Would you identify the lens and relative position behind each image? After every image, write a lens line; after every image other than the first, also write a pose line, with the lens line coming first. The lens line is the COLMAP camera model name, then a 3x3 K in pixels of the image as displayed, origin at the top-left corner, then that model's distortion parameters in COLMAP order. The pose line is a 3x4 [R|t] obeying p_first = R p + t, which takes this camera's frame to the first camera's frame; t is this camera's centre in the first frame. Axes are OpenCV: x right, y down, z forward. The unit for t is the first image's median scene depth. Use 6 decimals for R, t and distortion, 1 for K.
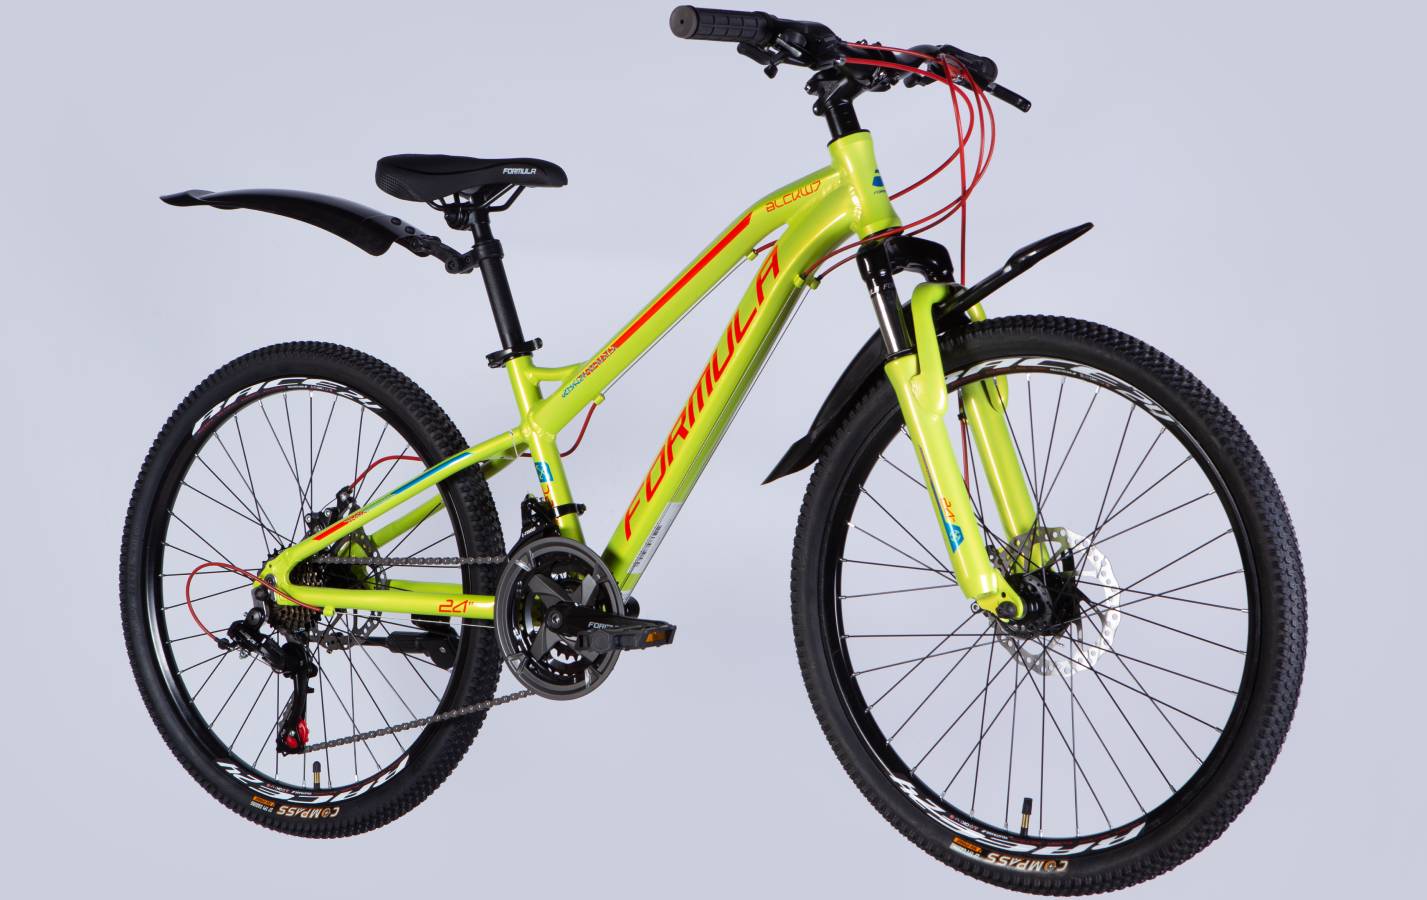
lens RADIAL K [[2876.7, 0, 713.5], [0, 2876.7, 450.0], [0, 0, 1]] dist [-0.025157, -0.024987]
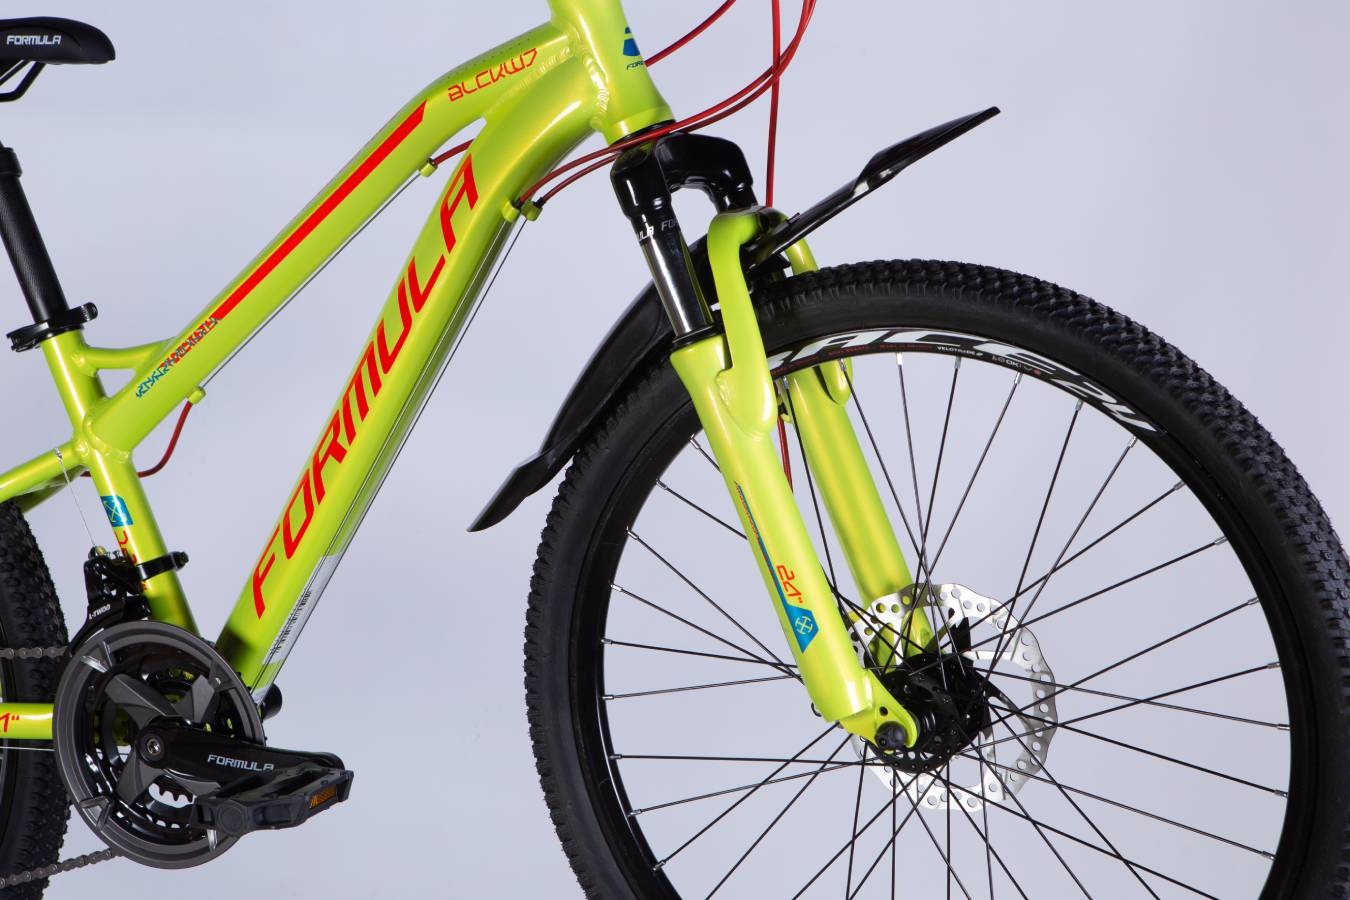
lens RADIAL K [[2557.7, 0, 675.0], [0, 2557.7, 450.0], [0, 0, 1]] dist [0.141196, 0.305391]
pose [[0.985587, -0.072885, 0.152666, -0.024106], [0.055479, 0.991778, 0.115321, -0.069455], [-0.159816, -0.105189, 0.981527, 0.438004]]
